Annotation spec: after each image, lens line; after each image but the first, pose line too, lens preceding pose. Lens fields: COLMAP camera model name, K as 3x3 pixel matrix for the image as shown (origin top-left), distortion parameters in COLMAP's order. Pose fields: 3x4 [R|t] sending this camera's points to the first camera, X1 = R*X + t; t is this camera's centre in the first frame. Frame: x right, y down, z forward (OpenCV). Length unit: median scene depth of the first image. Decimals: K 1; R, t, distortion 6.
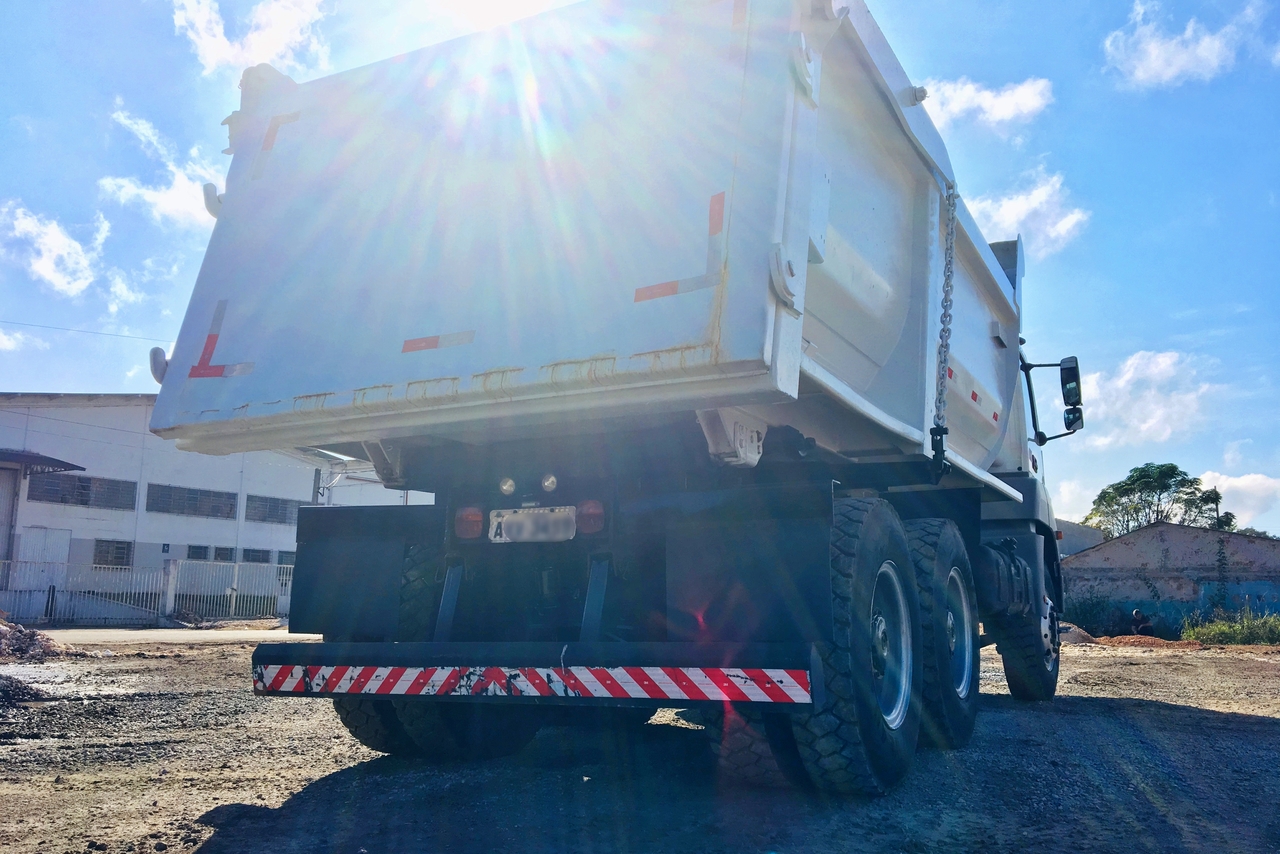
lens RADIAL K [[1074.7, 0, 640.0], [0, 1074.7, 427.0], [0, 0, 1]] dist [0.072869, -0.105069]
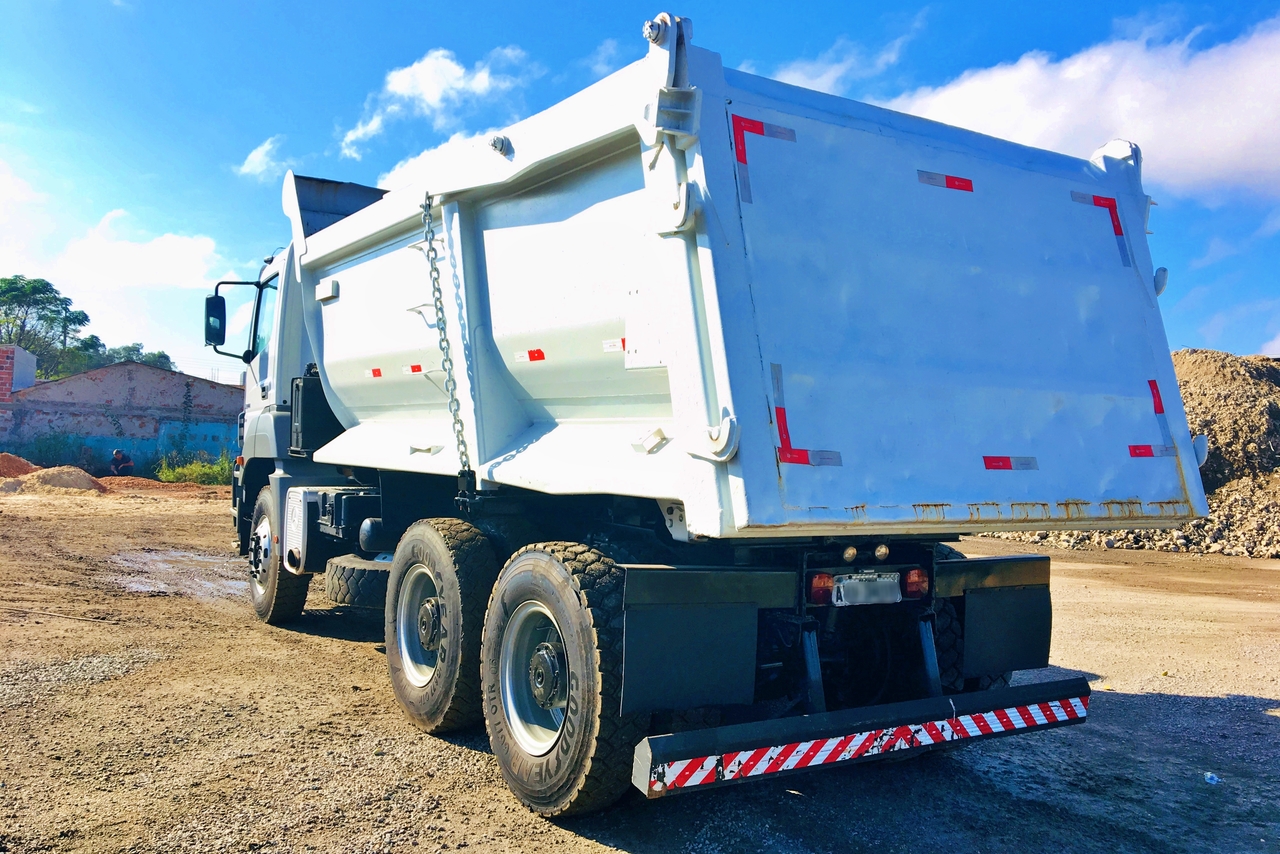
lens RADIAL K [[1074.7, 0, 640.0], [0, 1074.7, 427.0], [0, 0, 1]] dist [0.072869, -0.105069]
pose [[0.512914, 0.028574, 0.857964, -1.169138], [-0.180767, 0.980631, 0.075408, -0.113612], [-0.839192, -0.193769, 0.508144, 0.657495]]
